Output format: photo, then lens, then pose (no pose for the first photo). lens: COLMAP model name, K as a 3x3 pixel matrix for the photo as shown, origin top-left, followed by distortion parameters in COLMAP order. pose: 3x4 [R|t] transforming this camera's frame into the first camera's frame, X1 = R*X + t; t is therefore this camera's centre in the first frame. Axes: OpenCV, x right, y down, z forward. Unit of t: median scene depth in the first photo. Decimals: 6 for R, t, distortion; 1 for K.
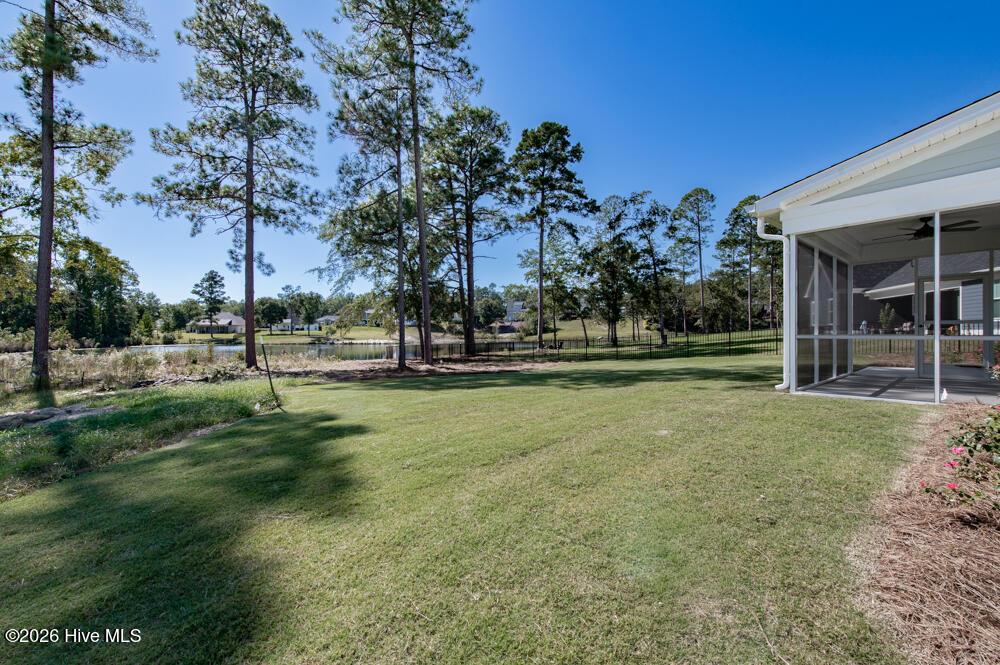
lens RADIAL K [[392.6, 0, 494.9], [0, 392.6, 332.0], [0, 0, 1]] dist [0.002166, -0.000091]
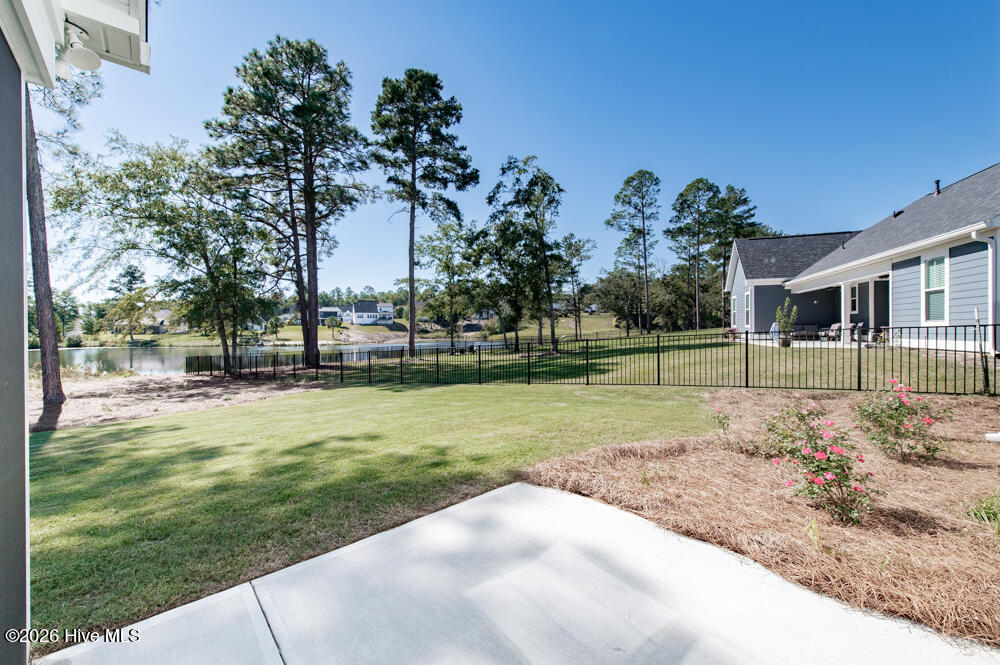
lens RADIAL K [[392.6, 0, 501.6], [0, 392.6, 330.4], [0, 0, 1]] dist [0.002166, -0.000091]
pose [[0.999324, -0.005851, 0.036306, 0.174044], [0.005735, 0.999978, 0.003301, -0.008105], [-0.036325, -0.003091, 0.999335, 0.126432]]
